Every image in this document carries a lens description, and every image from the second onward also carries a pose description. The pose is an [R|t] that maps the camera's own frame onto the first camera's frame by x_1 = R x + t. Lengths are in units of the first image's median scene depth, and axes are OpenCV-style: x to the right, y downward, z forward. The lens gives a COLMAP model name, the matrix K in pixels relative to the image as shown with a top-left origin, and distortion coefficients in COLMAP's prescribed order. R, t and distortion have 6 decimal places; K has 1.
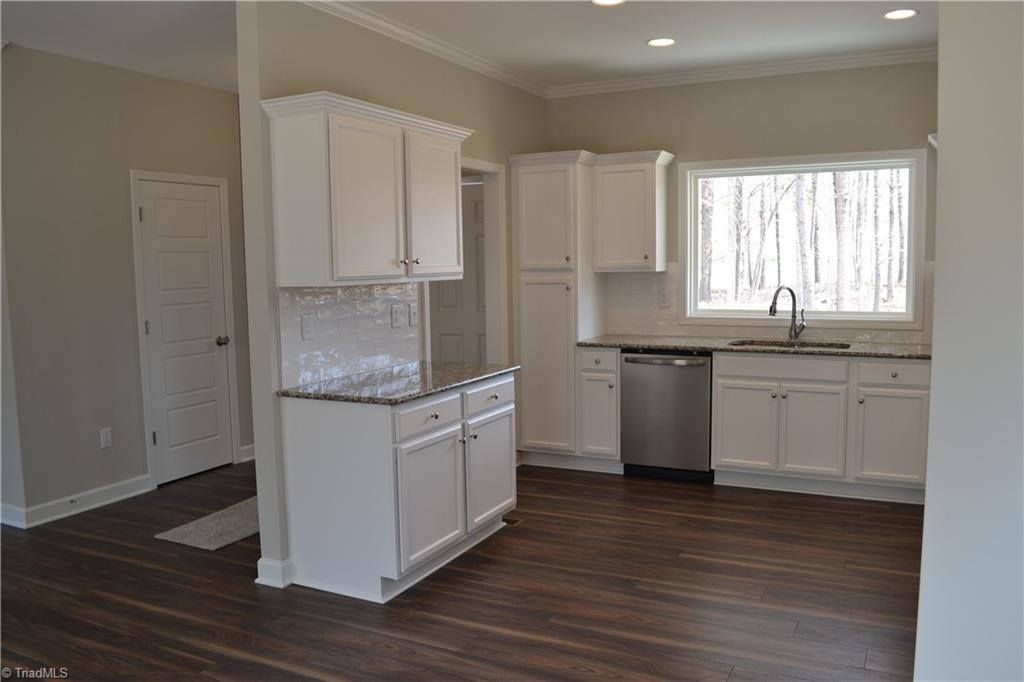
lens RADIAL K [[812.1, 0, 512.0], [0, 812.1, 341.0], [0, 0, 1]] dist [-0.082282, 0.003278]
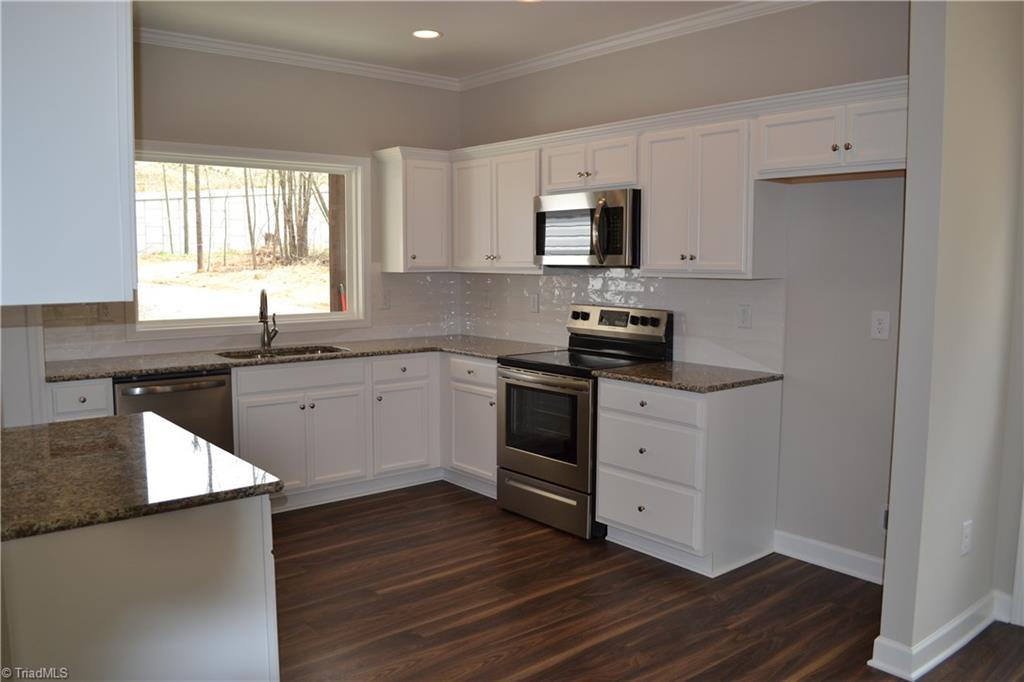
lens RADIAL K [[812.1, 0, 512.0], [0, 812.1, 341.0], [0, 0, 1]] dist [-0.082282, 0.003278]
pose [[0.401522, -0.074822, 0.912788, -0.421723], [0.079436, 0.995746, 0.046679, -0.032131], [-0.912398, 0.053766, 0.405757, 0.399960]]
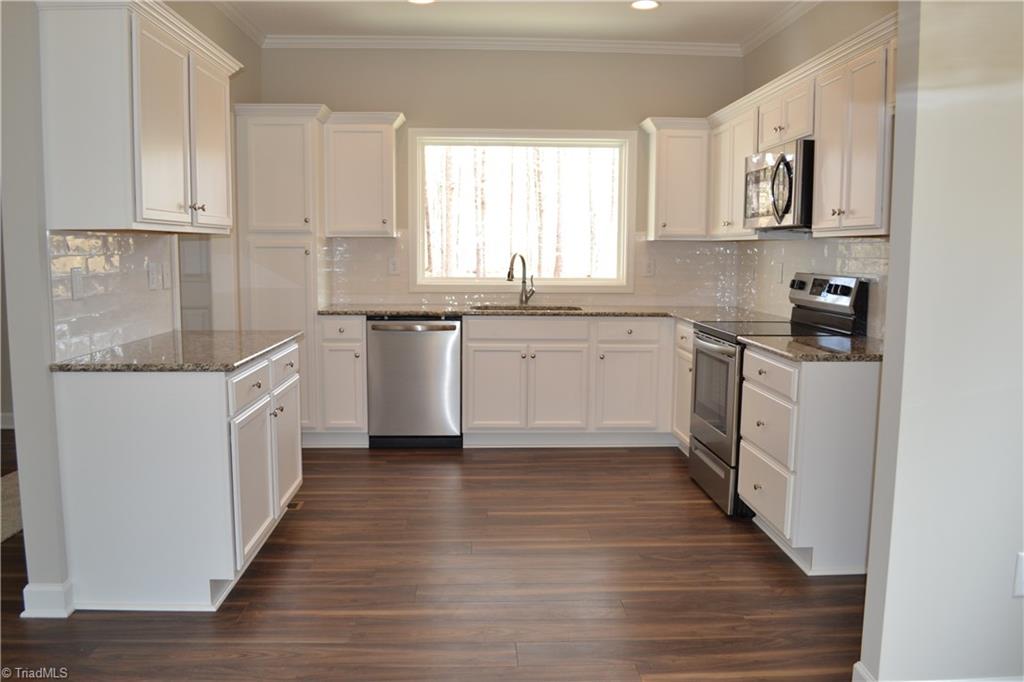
lens RADIAL K [[812.1, 0, 512.0], [0, 812.1, 341.0], [0, 0, 1]] dist [-0.082282, 0.003278]
pose [[0.871482, -0.033958, 0.489251, -0.202302], [0.027635, 0.999415, 0.020143, 0.026703], [-0.489649, -0.004034, 0.871910, 0.090681]]
